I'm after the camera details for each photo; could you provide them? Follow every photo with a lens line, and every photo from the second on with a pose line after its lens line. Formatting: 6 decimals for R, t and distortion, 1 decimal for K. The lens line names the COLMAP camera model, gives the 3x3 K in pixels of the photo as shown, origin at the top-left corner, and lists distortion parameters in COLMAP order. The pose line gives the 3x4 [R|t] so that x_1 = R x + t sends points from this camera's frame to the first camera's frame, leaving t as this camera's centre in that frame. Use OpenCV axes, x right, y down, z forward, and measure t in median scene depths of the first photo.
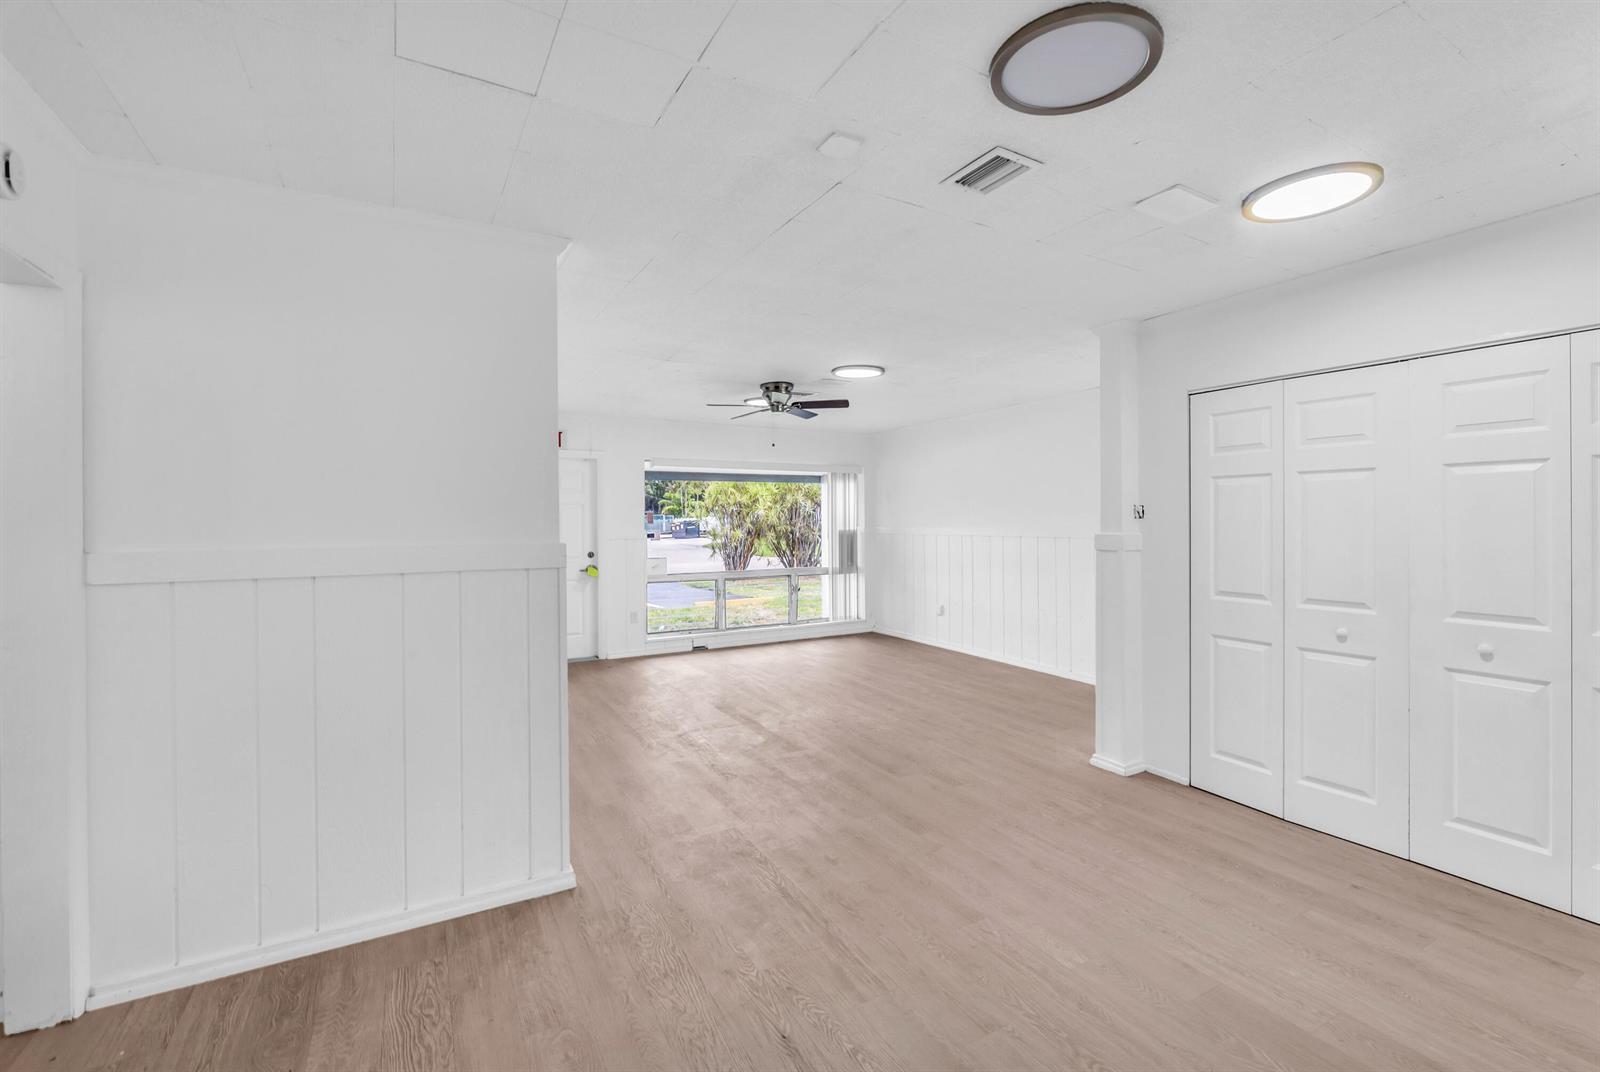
lens RADIAL K [[695.3, 0, 801.5], [0, 695.3, 523.1], [0, 0, 1]] dist [-0.000905, 0.000115]
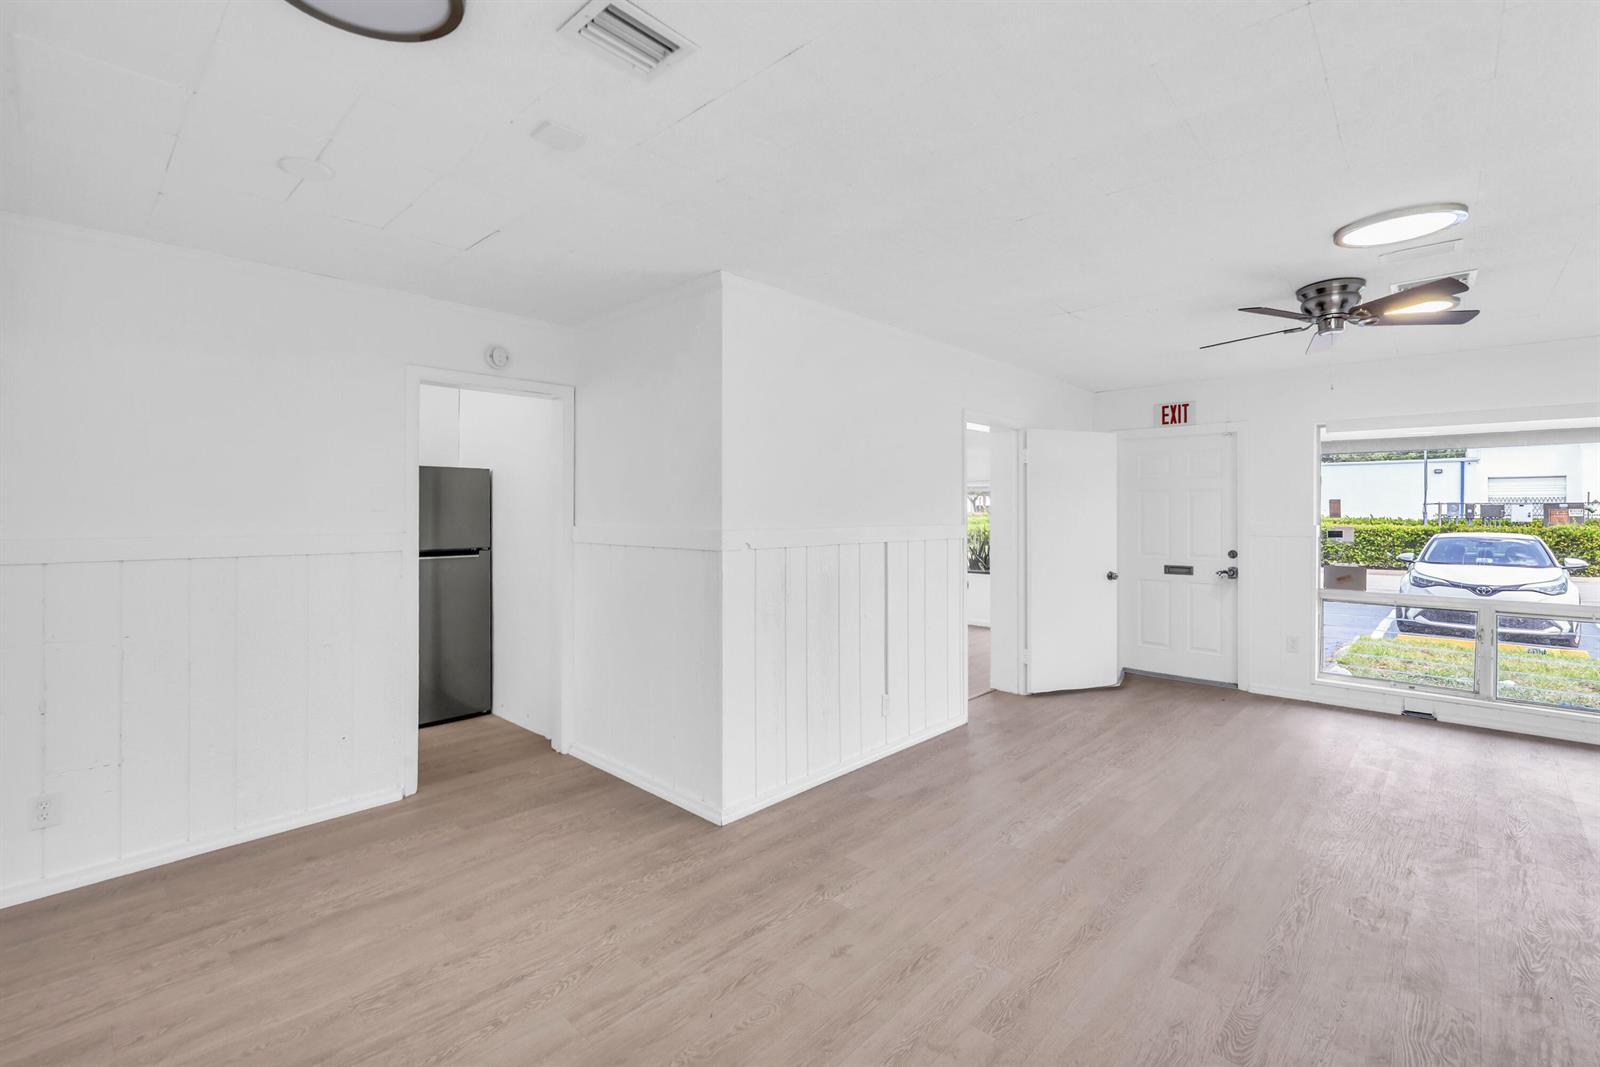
lens RADIAL K [[705.5, 0, 793.4], [0, 705.5, 510.5], [0, 0, 1]] dist [-0.002994, -0.000146]
pose [[0.292574, 0.007995, -0.956209, 0.315518], [-0.007863, 0.999951, 0.005955, -0.005092], [0.956210, 0.005776, 0.292623, 0.289718]]
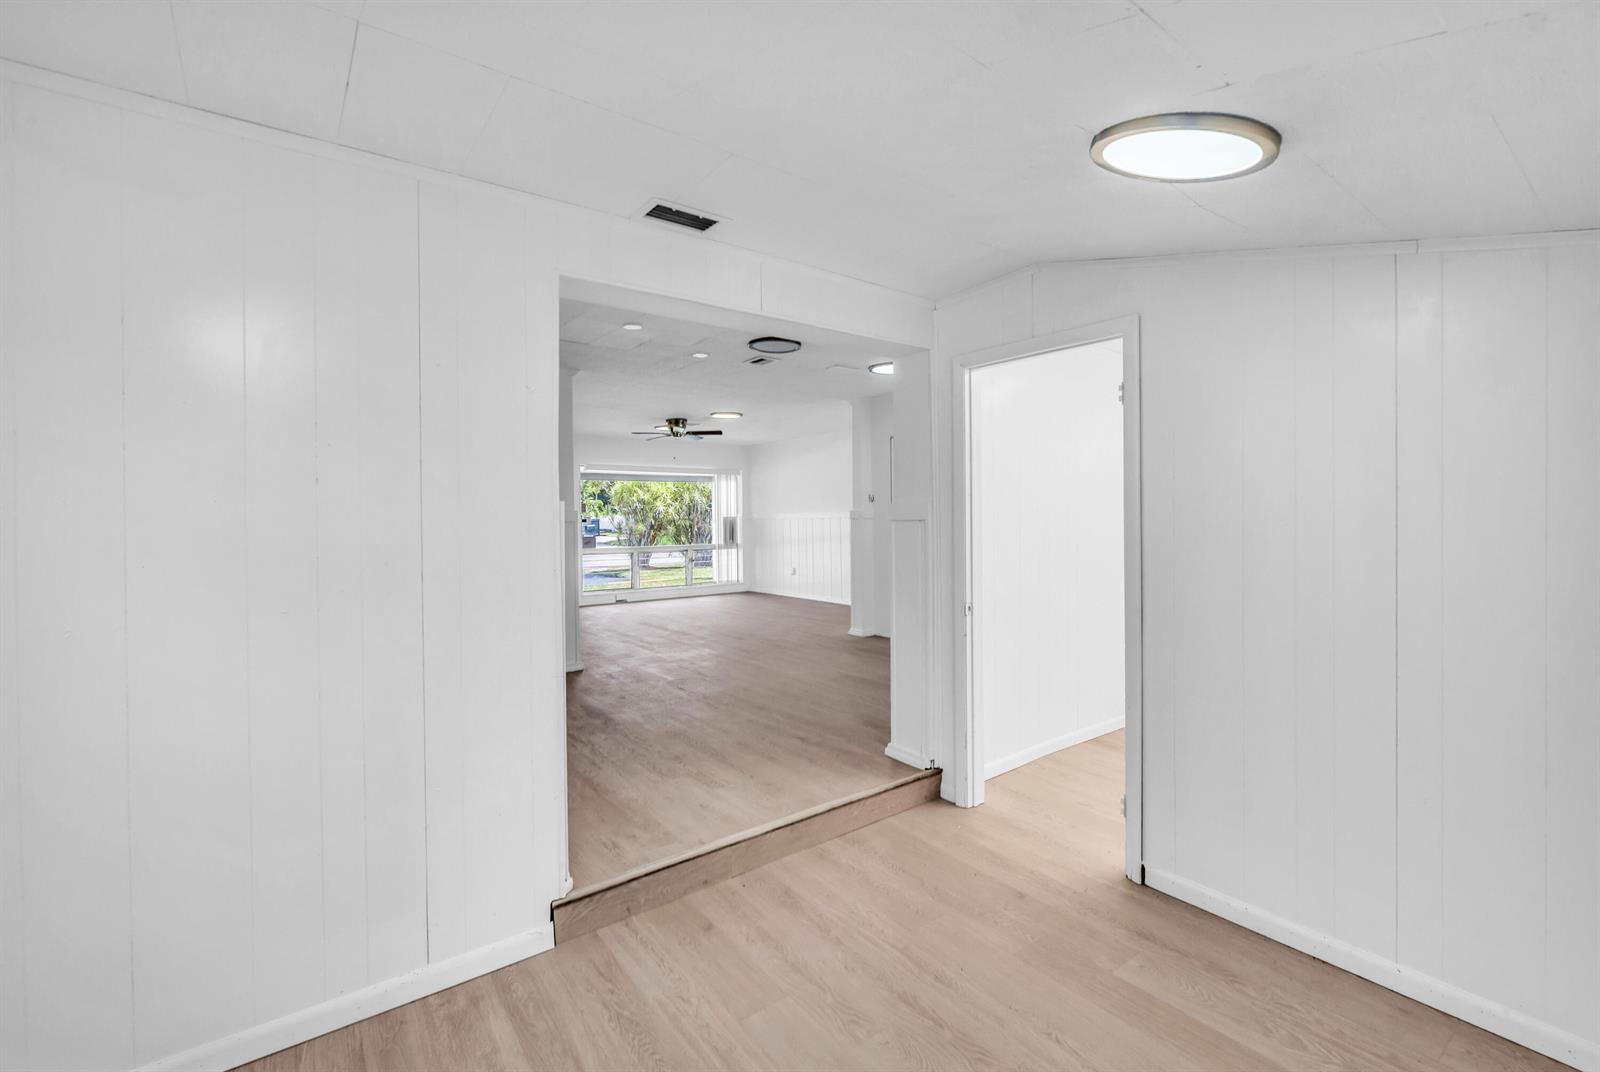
lens RADIAL K [[705.5, 0, 793.4], [0, 705.5, 513.0], [0, 0, 1]] dist [-0.002994, -0.000146]
pose [[0.991704, -0.004293, 0.128472, 0.015925], [0.006070, 0.999891, -0.013448, 0.027098], [-0.128400, 0.014116, 0.991622, -0.476834]]
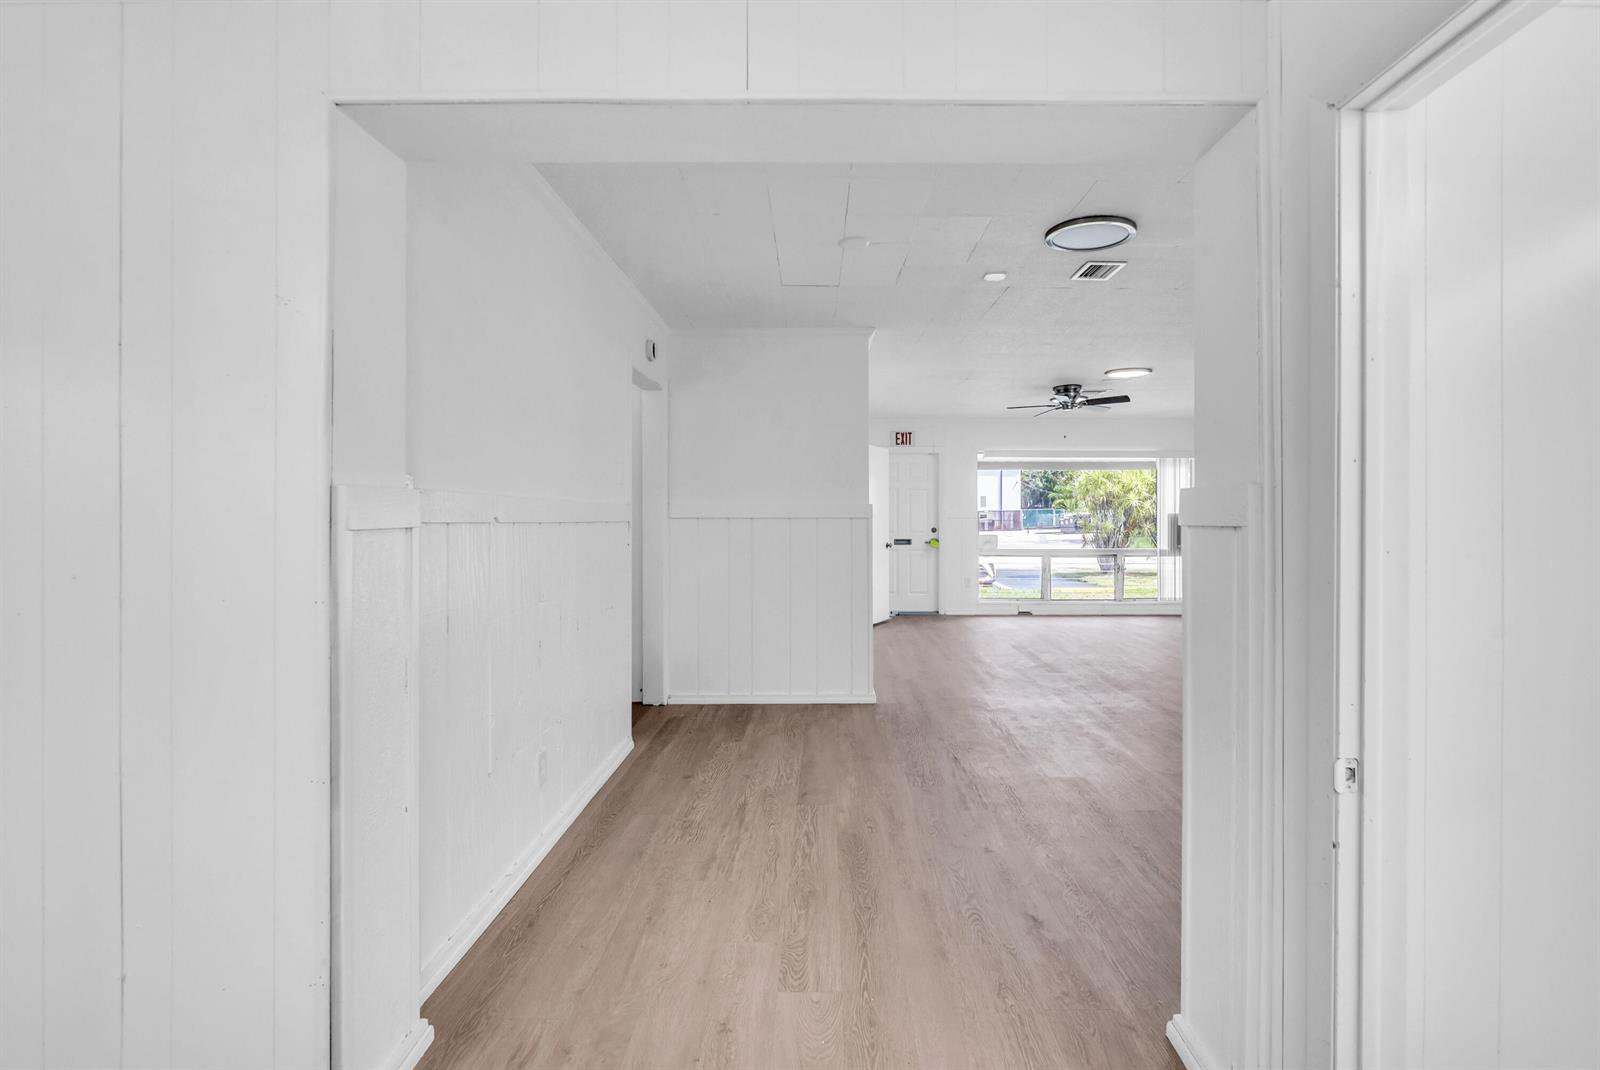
lens RADIAL K [[729.7, 0, 825.2], [0, 729.7, 516.7], [0, 0, 1]] dist [0.000008, 0.000197]
pose [[0.872486, 0.006679, -0.488594, 0.168051], [-0.008073, 0.999967, -0.000747, 0.023956], [0.488573, 0.004597, 0.872511, -0.240847]]
